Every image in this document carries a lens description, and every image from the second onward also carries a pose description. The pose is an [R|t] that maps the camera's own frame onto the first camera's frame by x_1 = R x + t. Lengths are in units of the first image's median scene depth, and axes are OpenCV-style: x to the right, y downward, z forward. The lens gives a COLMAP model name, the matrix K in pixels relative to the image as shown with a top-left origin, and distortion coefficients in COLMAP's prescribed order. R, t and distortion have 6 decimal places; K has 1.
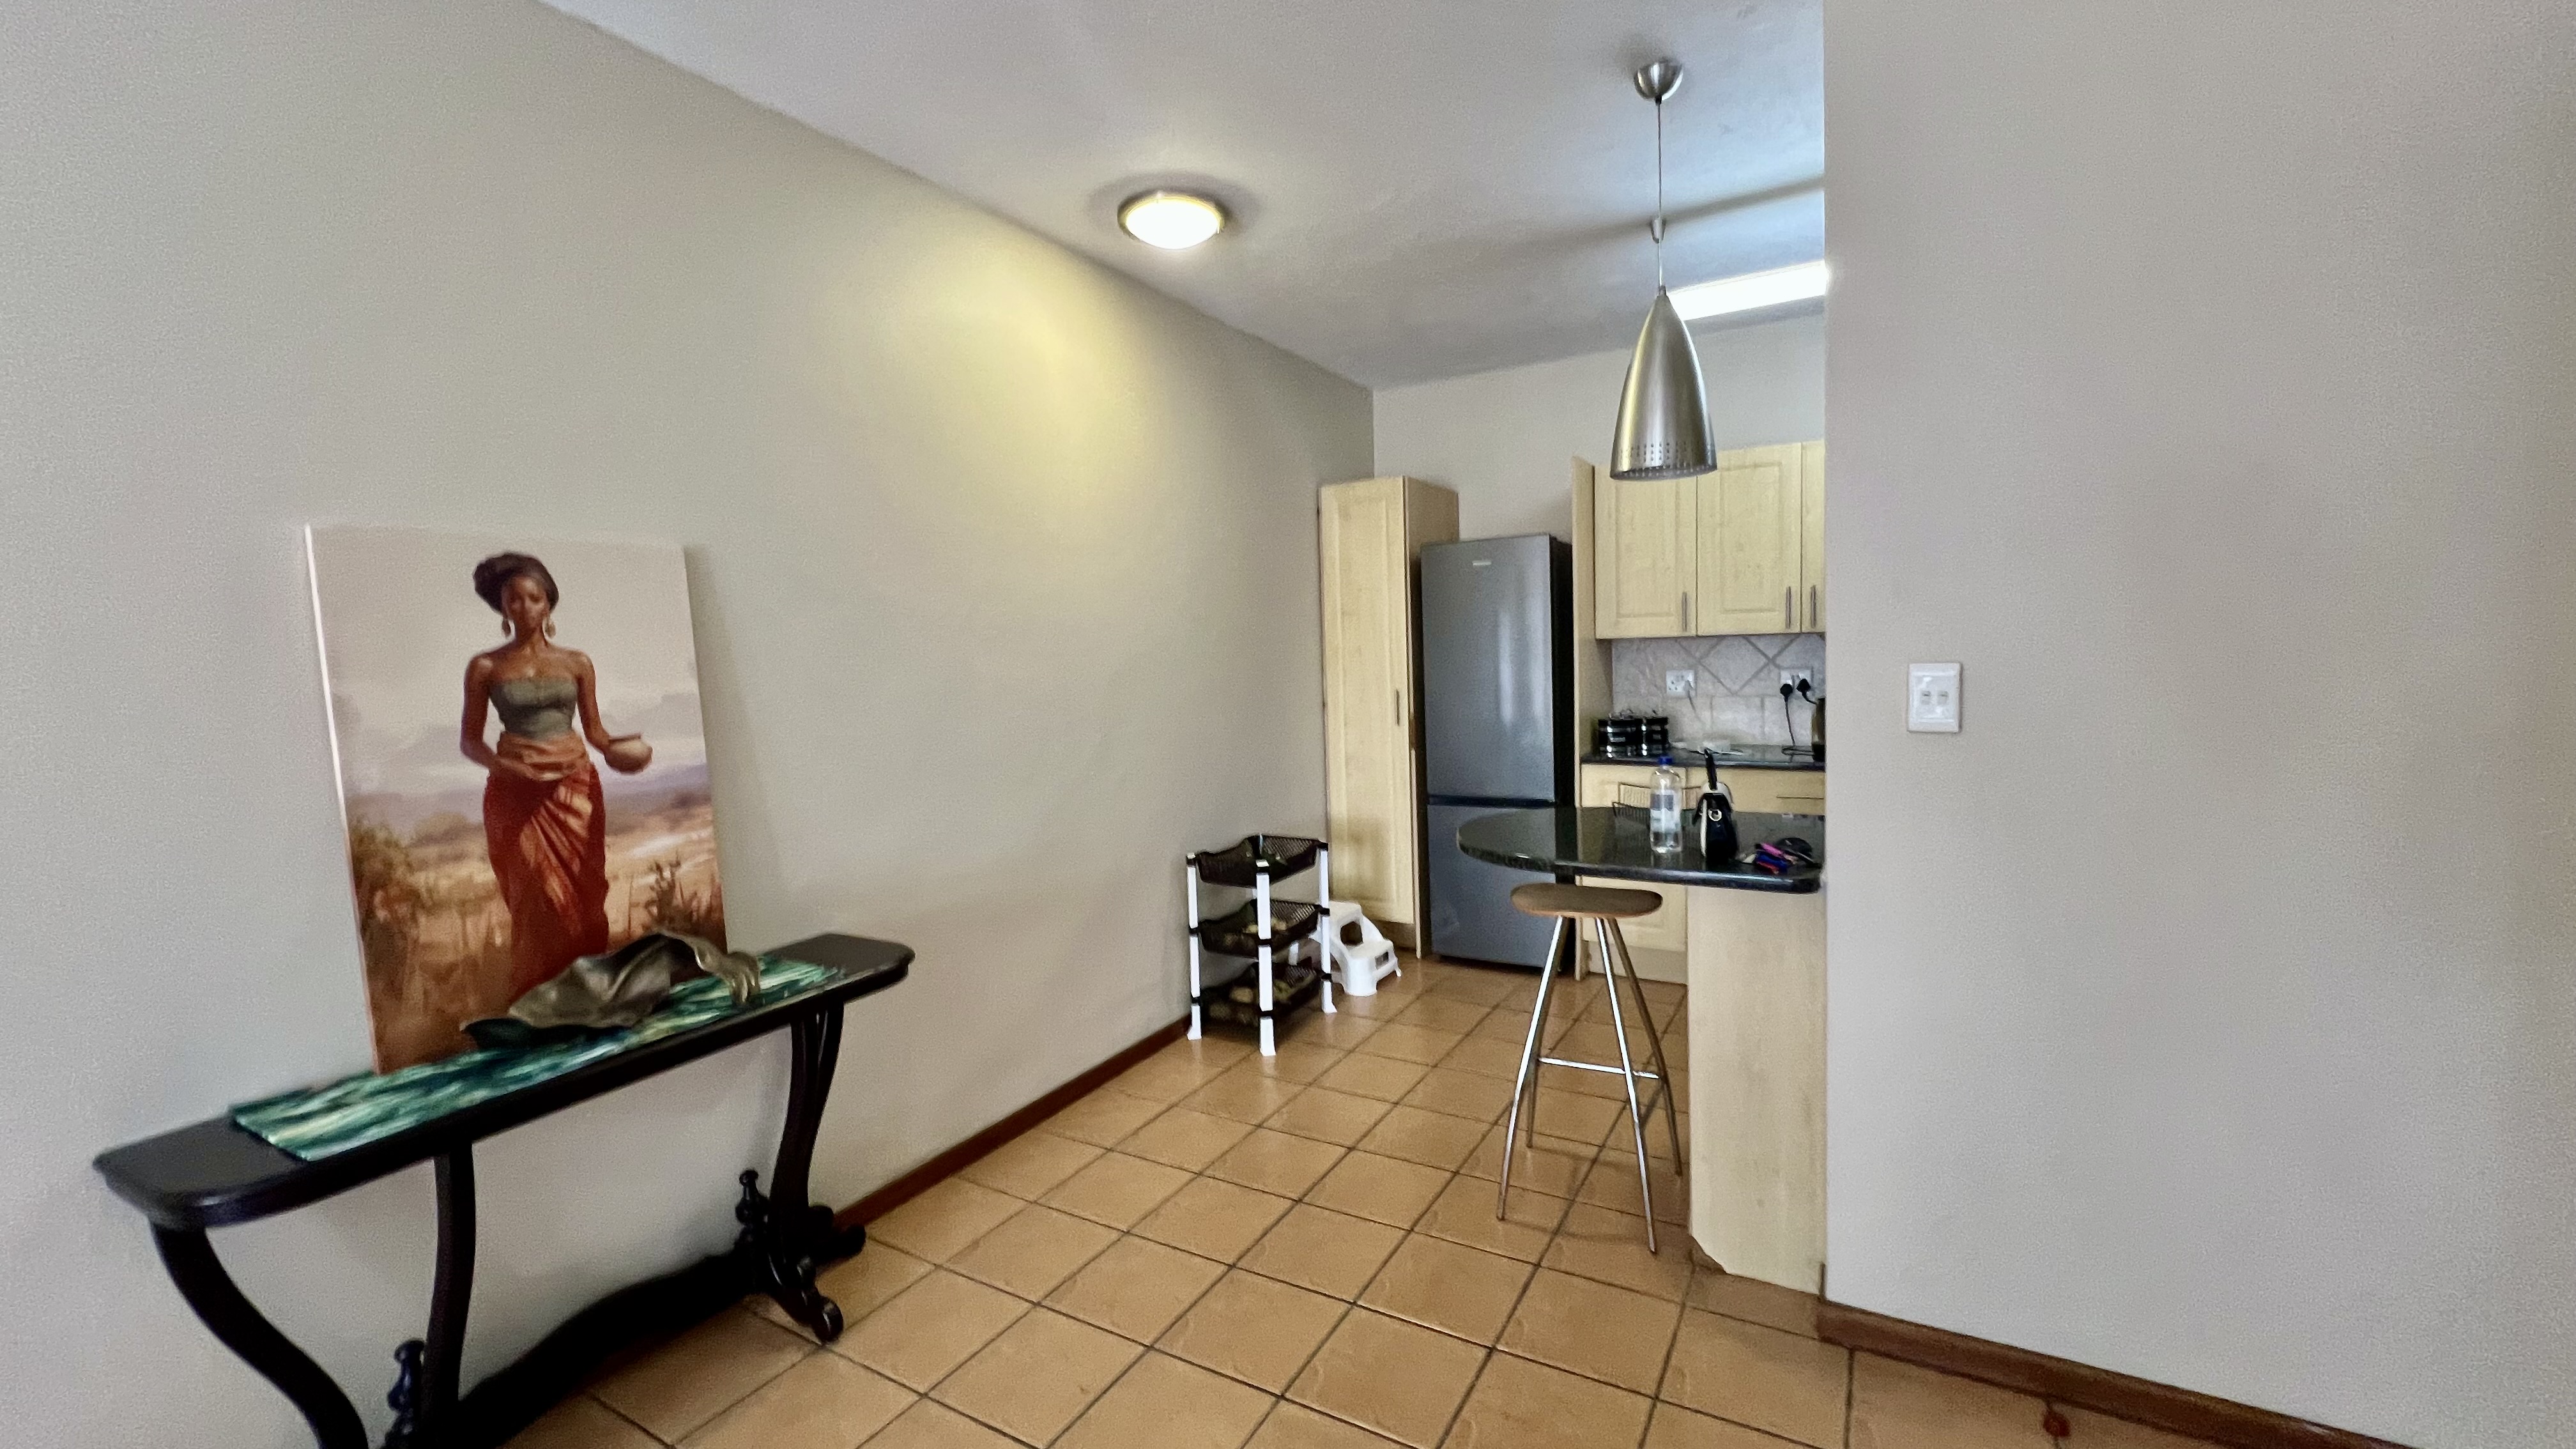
lens RADIAL K [[1027.6, 0, 1287.7], [0, 1027.6, 710.3], [0, 0, 1]] dist [-0.002499, 0.001118]
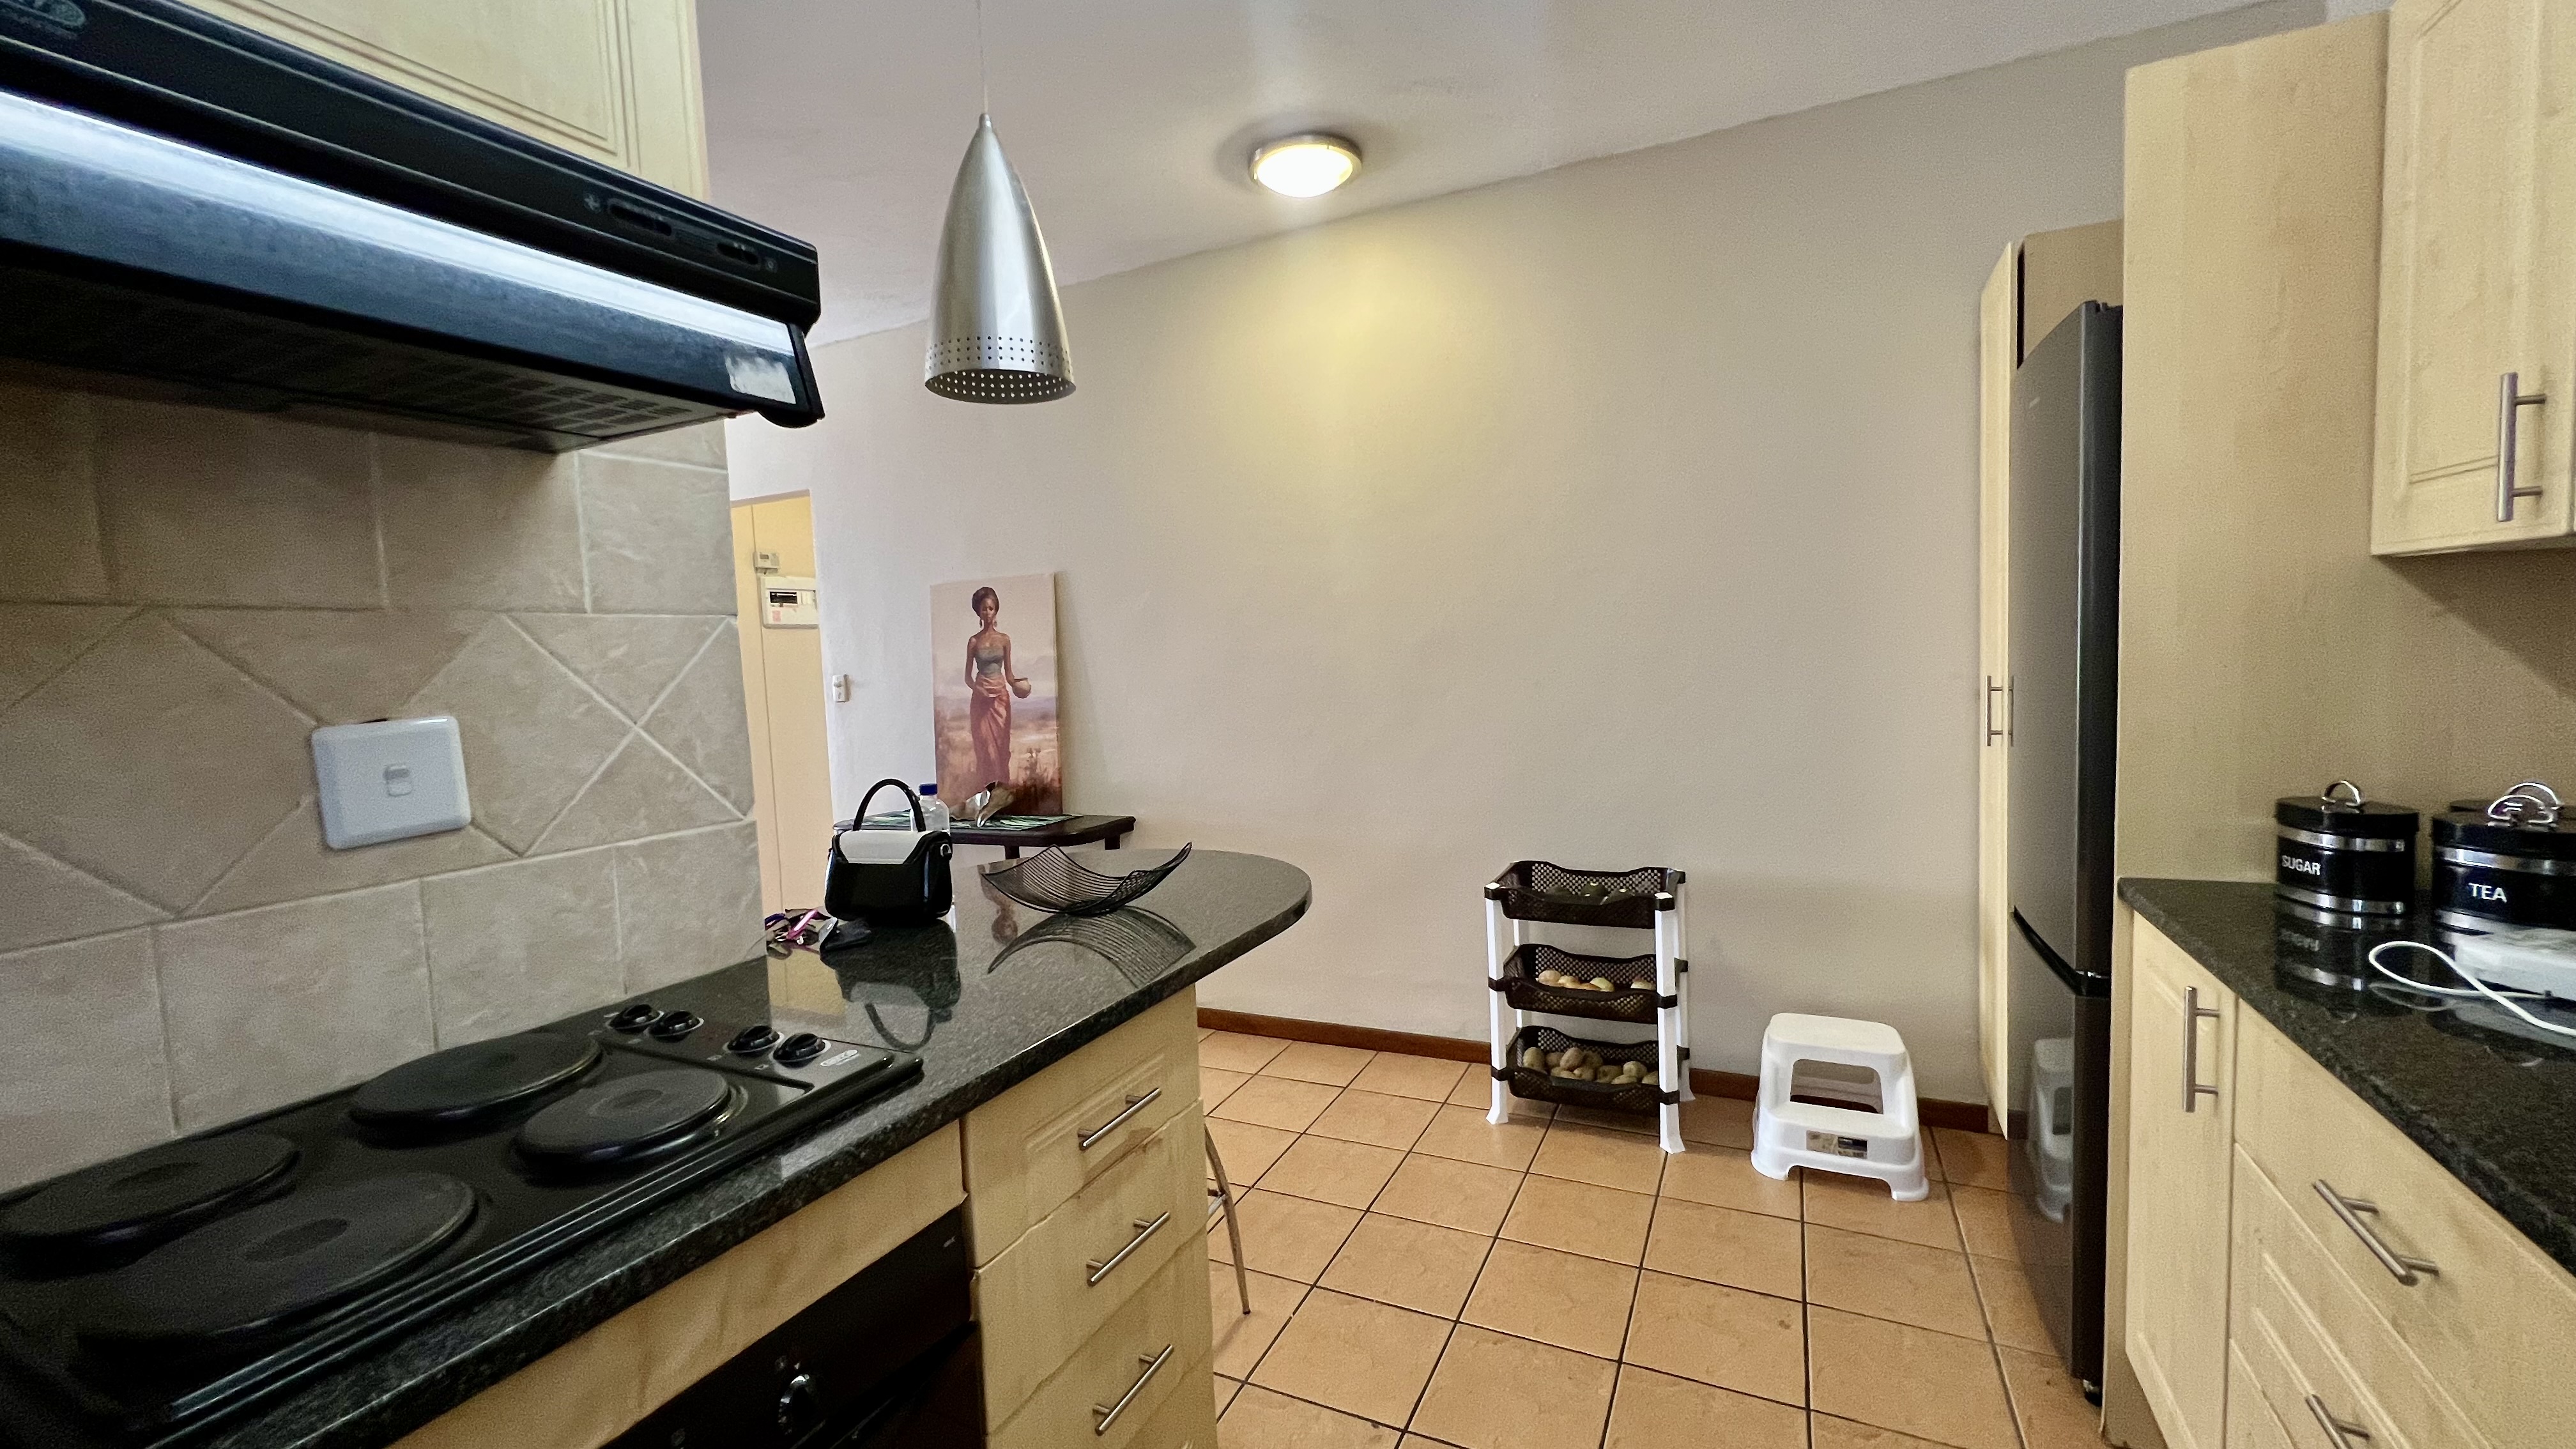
lens RADIAL K [[1027.6, 0, 1282.7], [0, 1027.6, 718.7], [0, 0, 1]] dist [-0.002499, 0.001118]
pose [[0.070135, 0.082728, -0.994101, 1.337442], [-0.029805, 0.996284, 0.080807, -0.071669], [0.997092, 0.023961, 0.072340, 1.414334]]
